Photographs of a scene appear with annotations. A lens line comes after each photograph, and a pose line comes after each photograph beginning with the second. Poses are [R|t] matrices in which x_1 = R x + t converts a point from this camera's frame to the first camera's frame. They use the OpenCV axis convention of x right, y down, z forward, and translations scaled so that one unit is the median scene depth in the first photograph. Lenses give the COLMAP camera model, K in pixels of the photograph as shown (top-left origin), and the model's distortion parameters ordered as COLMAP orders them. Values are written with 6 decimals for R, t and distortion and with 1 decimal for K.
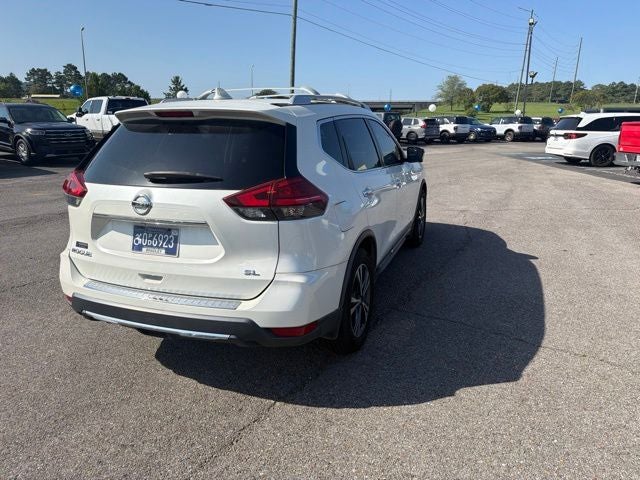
lens RADIAL K [[449.5, 0, 324.0], [0, 449.5, 239.3], [0, 0, 1]] dist [0.030066, -0.044701]
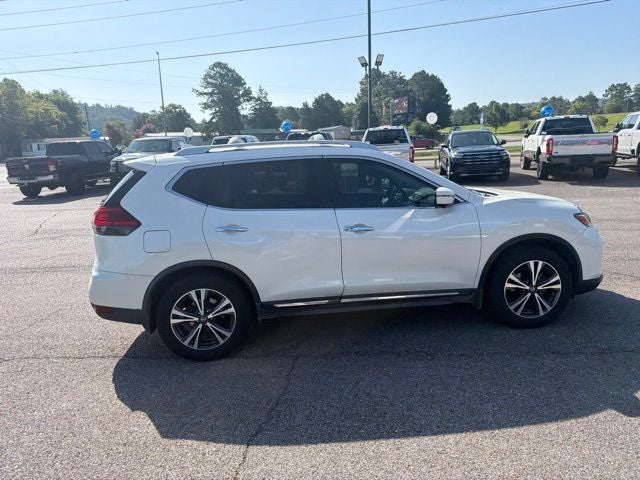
lens RADIAL K [[449.5, 0, 321.5], [0, 449.5, 237.5], [0, 0, 1]] dist [0.030066, -0.044701]
pose [[0.441153, 0.150328, -0.884752, 1.300559], [-0.180782, 0.980546, 0.076464, -0.231866], [0.879035, 0.126215, 0.459747, 0.756802]]
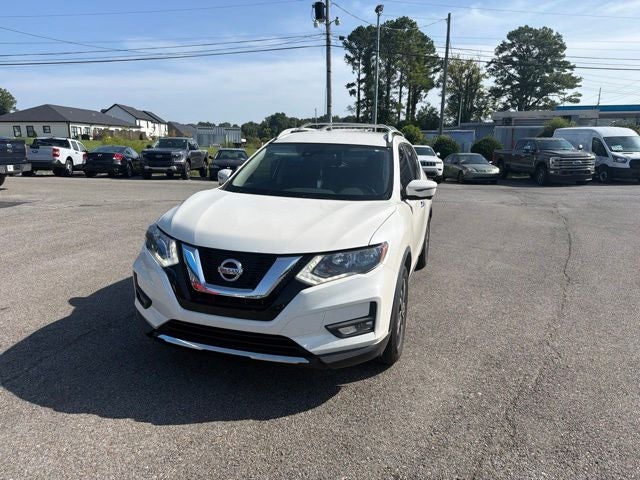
lens RADIAL K [[449.5, 0, 324.2], [0, 449.5, 241.0], [0, 0, 1]] dist [0.030066, -0.044701]
pose [[-0.997496, -0.006367, -0.070435, 0.102024], [-0.037670, 0.890733, 0.452963, -0.814189], [0.059855, 0.454482, -0.888743, 3.072130]]
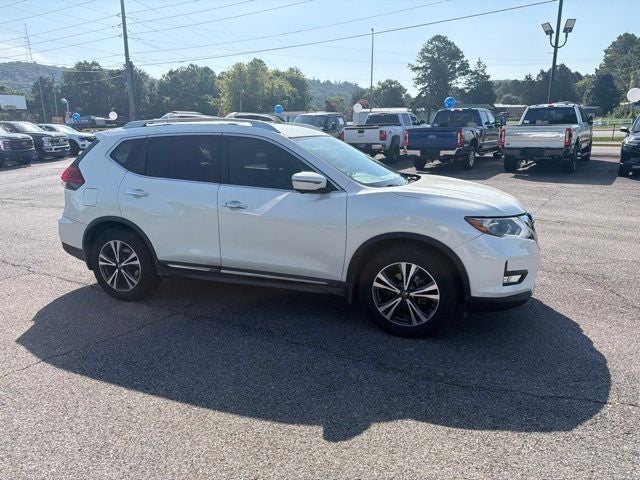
lens RADIAL K [[449.5, 0, 321.7], [0, 449.5, 235.3], [0, 0, 1]] dist [0.030066, -0.044701]
pose [[-0.000326, 0.222453, -0.974943, 1.536795], [-0.241916, 0.945967, 0.215922, -0.441354], [0.970297, 0.235925, 0.053507, 1.622667]]
